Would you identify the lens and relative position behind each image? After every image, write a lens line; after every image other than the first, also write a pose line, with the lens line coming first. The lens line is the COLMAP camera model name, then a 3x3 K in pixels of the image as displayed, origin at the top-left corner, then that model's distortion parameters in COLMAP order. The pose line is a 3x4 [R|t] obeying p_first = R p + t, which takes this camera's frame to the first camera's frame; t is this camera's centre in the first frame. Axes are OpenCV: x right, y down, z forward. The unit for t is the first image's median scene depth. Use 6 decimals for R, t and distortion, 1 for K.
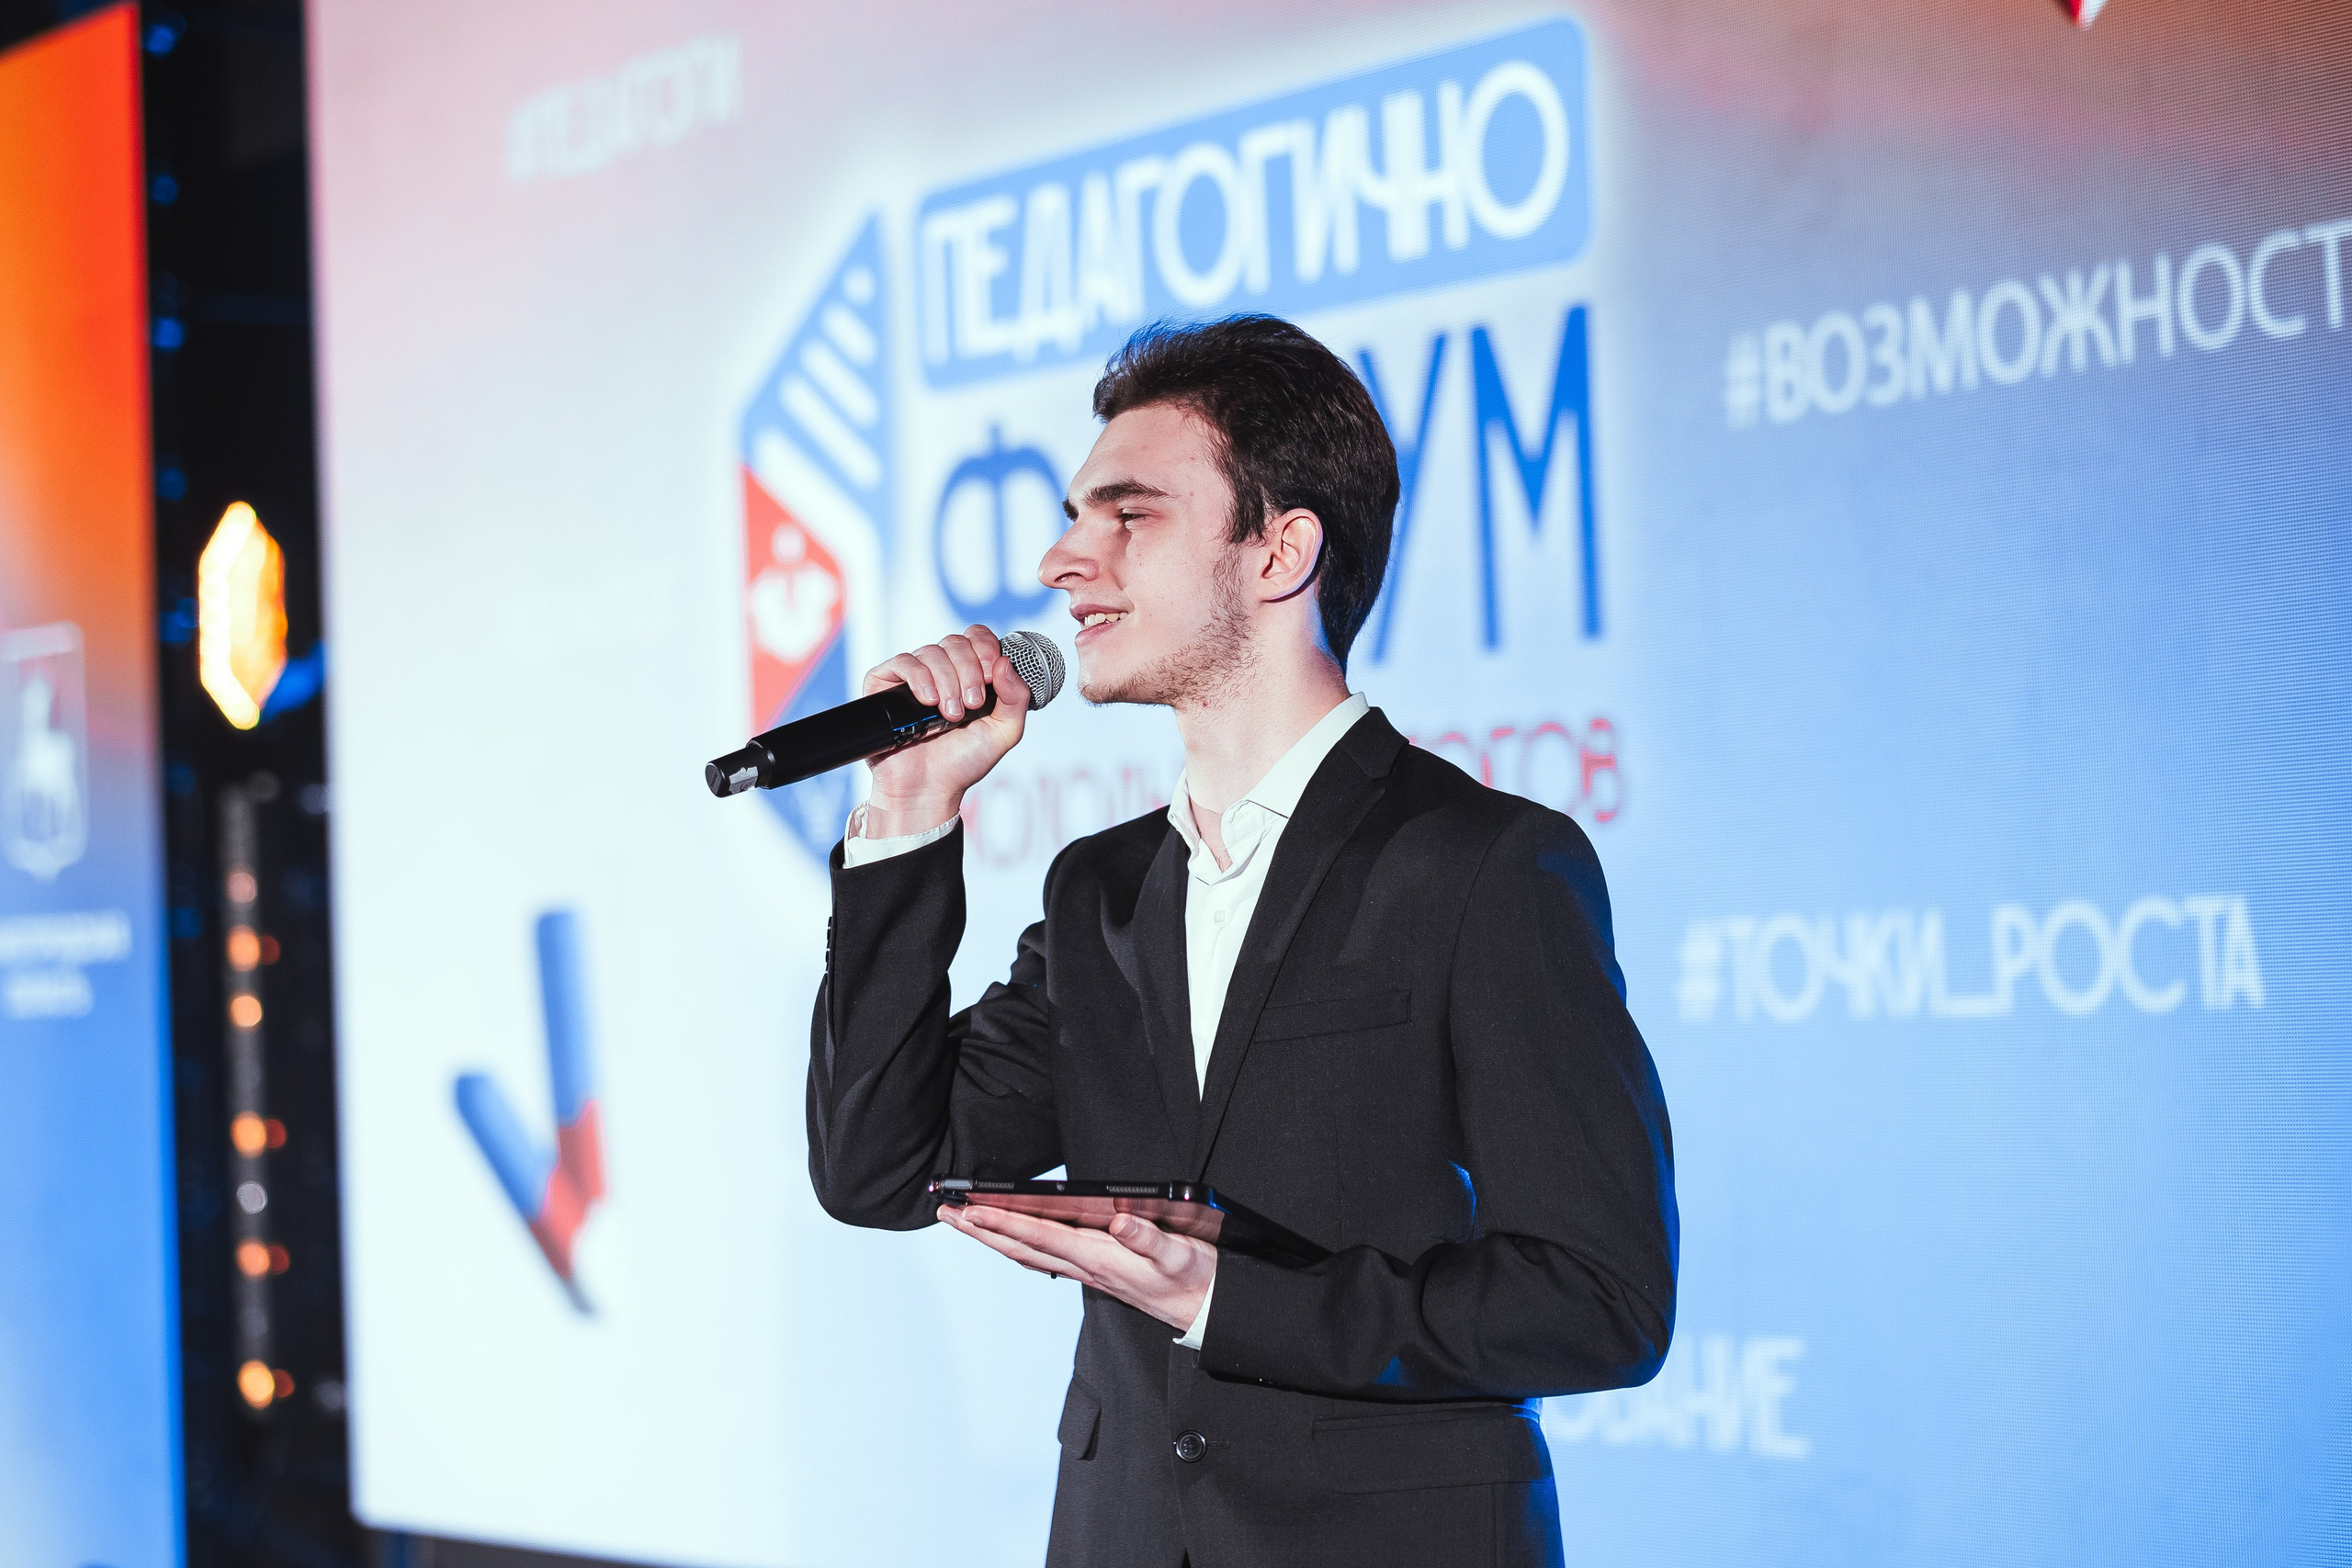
lens RADIAL K [[5866.9, 0, 1175.9], [0, 5866.9, 953.3], [0, 0, 1]] dist [0.064708, -0.469155]
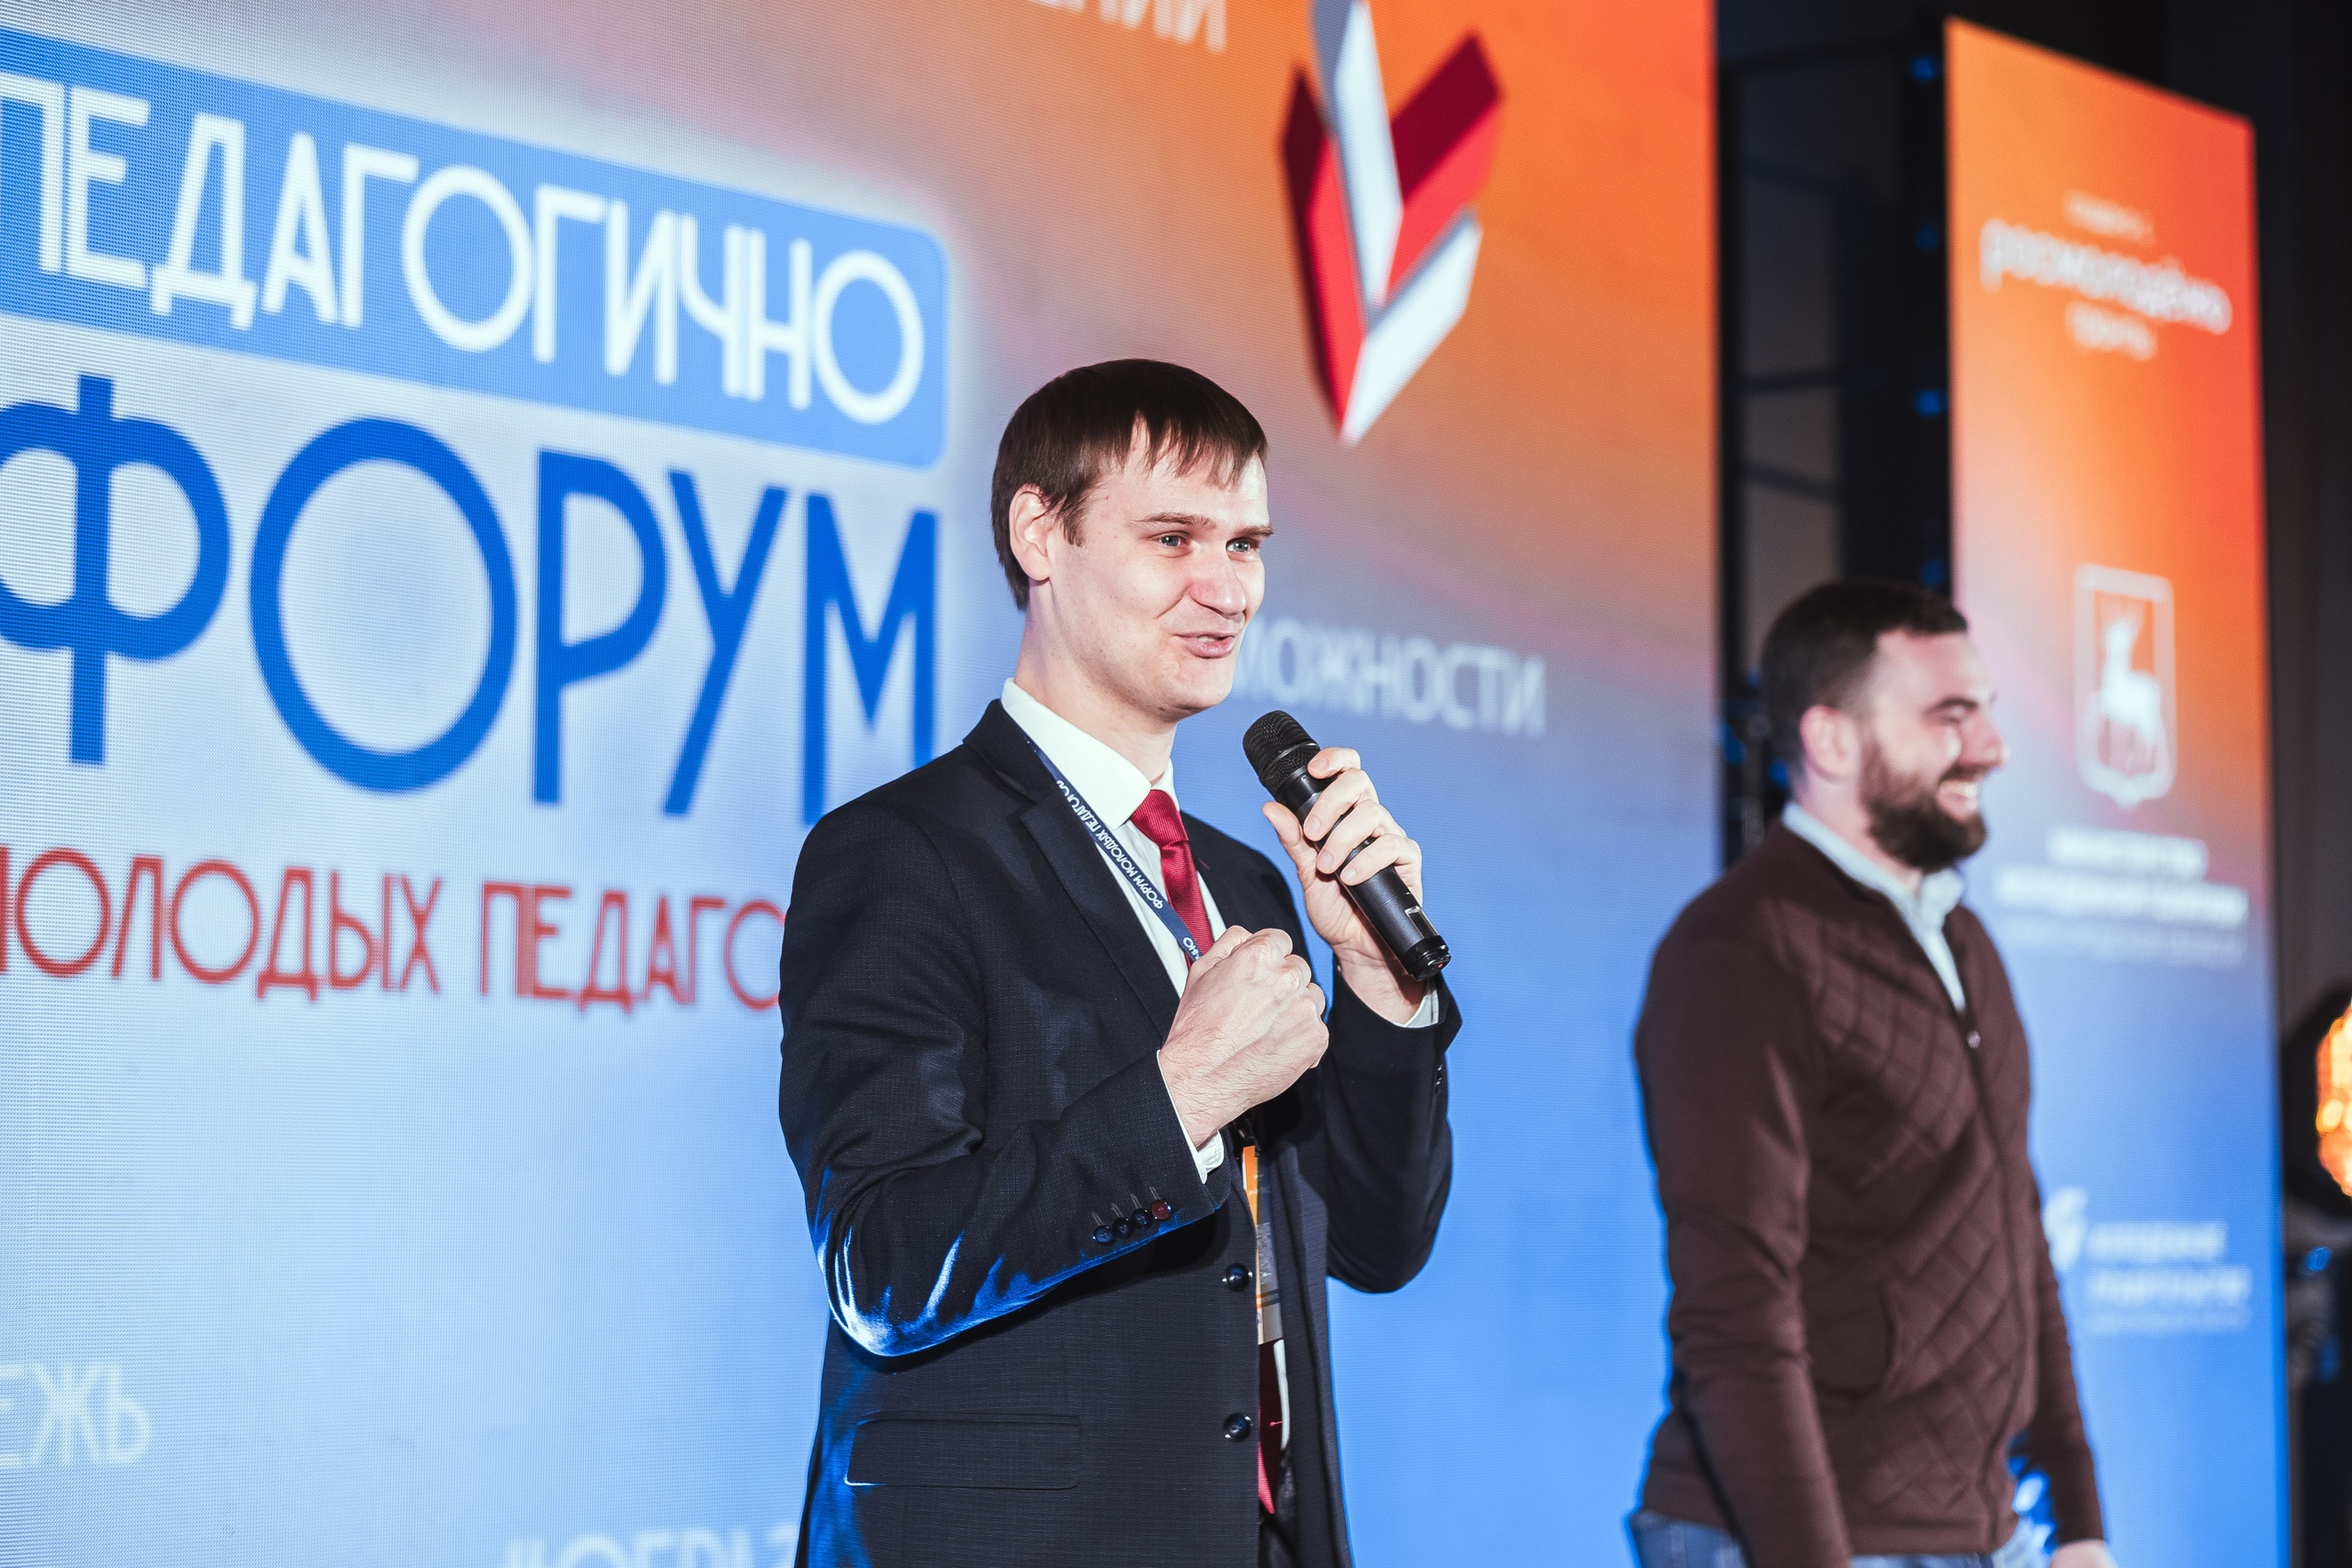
lens RADIAL K [[5450.7, 0, 1135.7], [0, 5450.7, 818.3], [0, 0, 1]] dist [0.069748, -0.843880]
pose [[-0.338190, 0.112091, 0.934379, -0.805542], [0.010855, 0.993280, -0.115228, 0.051637], [-0.941015, -0.028826, -0.337134, 1.248162]]
